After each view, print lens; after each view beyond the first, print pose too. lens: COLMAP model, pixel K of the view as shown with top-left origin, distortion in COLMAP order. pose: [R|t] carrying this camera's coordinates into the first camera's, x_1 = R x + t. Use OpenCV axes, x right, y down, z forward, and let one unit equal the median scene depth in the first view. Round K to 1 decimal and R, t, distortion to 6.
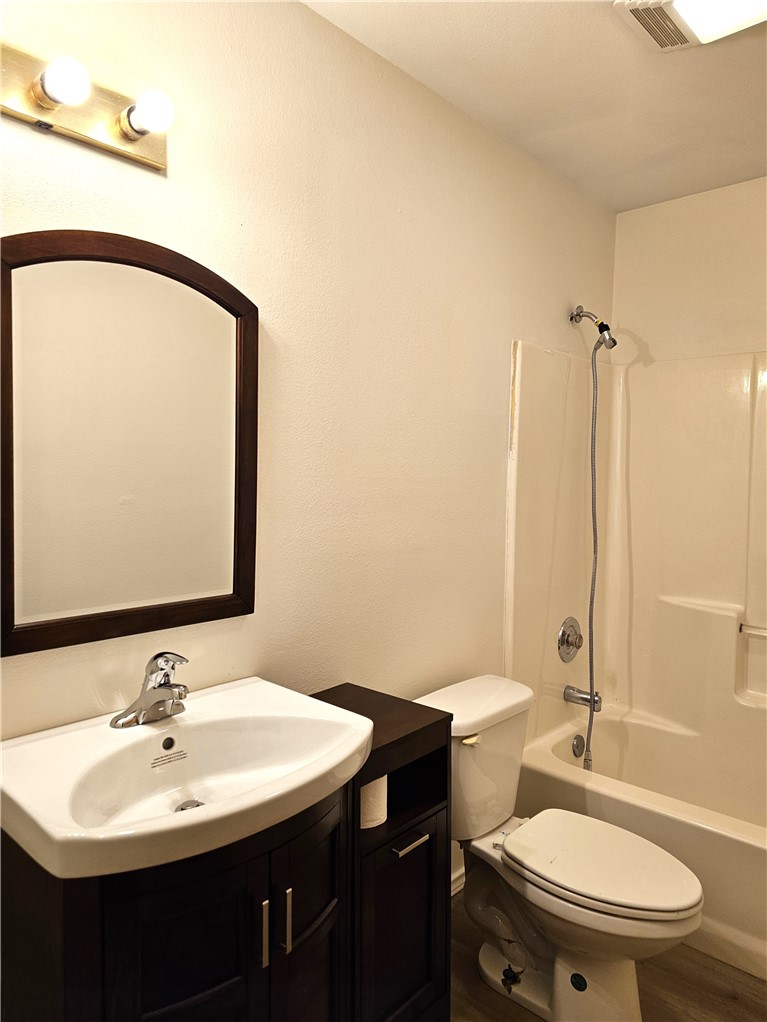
lens RADIAL K [[684.5, 0, 380.6], [0, 684.5, 503.0], [0, 0, 1]] dist [0.055183, -0.035897]
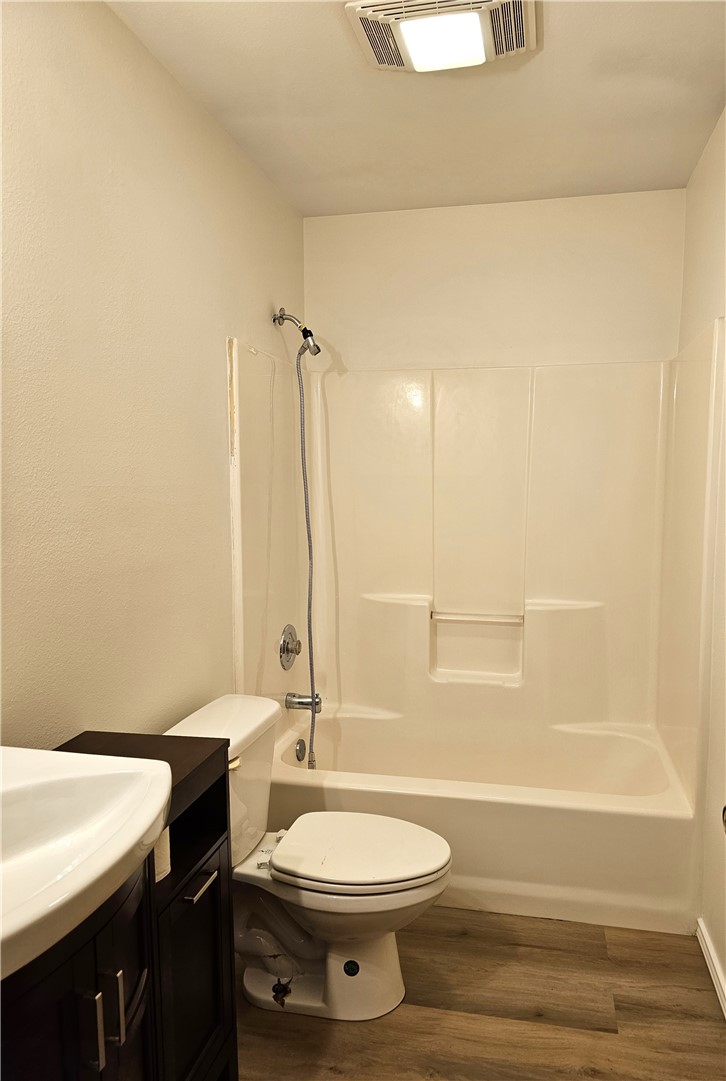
lens RADIAL K [[725.1, 0, 366.8], [0, 725.1, 541.6], [0, 0, 1]] dist [0.050202, -0.025439]
pose [[0.858227, -0.058011, 0.509982, -0.167482], [0.038061, 0.998050, 0.049478, -0.001667], [-0.511858, -0.023053, 0.858761, 0.046131]]
